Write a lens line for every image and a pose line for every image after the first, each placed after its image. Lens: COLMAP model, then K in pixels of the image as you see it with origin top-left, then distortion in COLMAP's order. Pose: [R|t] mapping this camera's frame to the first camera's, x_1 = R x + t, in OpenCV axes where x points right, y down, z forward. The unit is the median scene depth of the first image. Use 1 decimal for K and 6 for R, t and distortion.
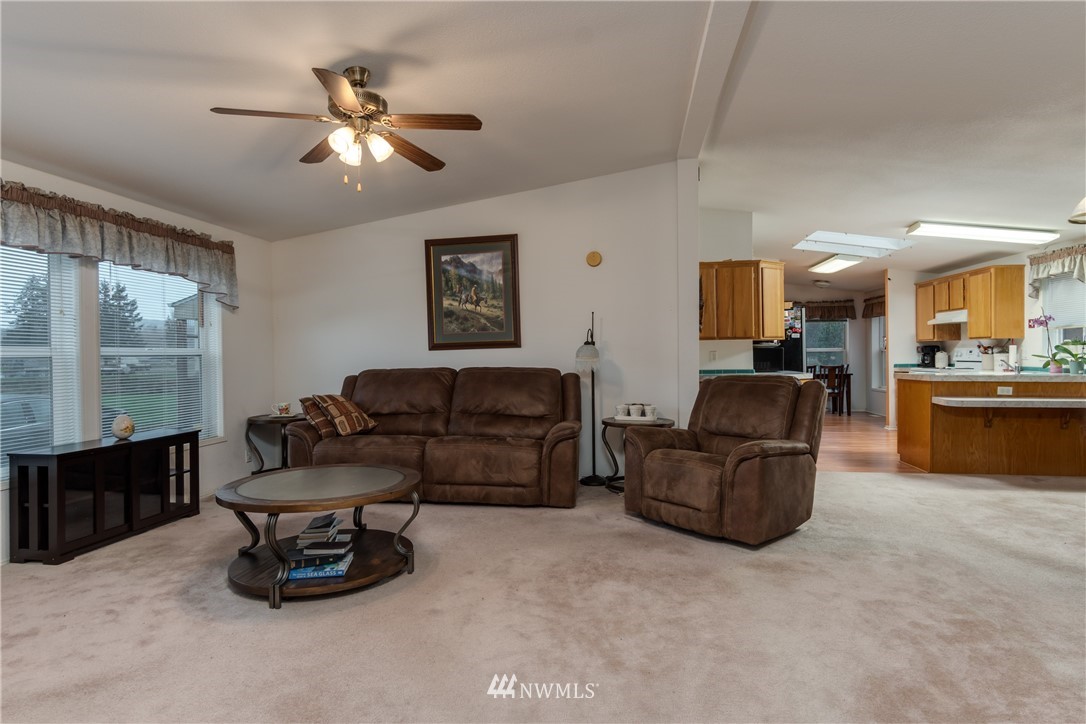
lens RADIAL K [[573.0, 0, 538.5], [0, 573.0, 360.8], [0, 0, 1]] dist [0.005333, 0.001434]
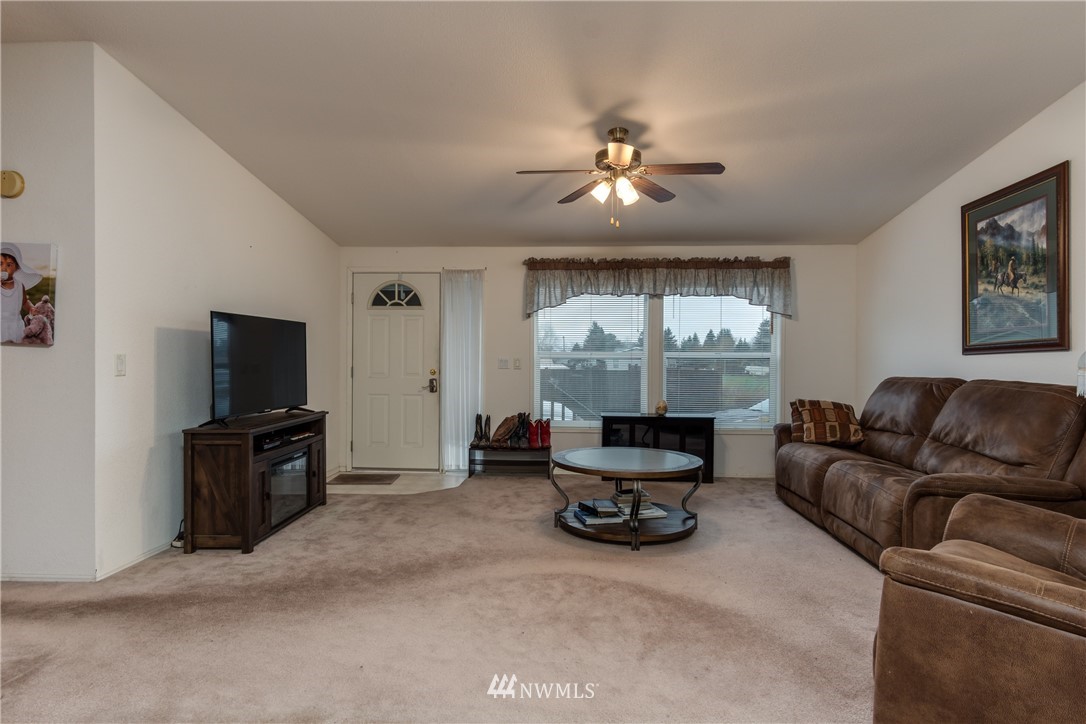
lens RADIAL K [[573.0, 0, 545.2], [0, 573.0, 362.9], [0, 0, 1]] dist [0.005333, 0.001434]
pose [[0.109483, 0.018327, -0.993820, 0.496973], [-0.016030, 0.999733, 0.016670, -0.011557], [0.993859, 0.014105, 0.109748, 0.390229]]
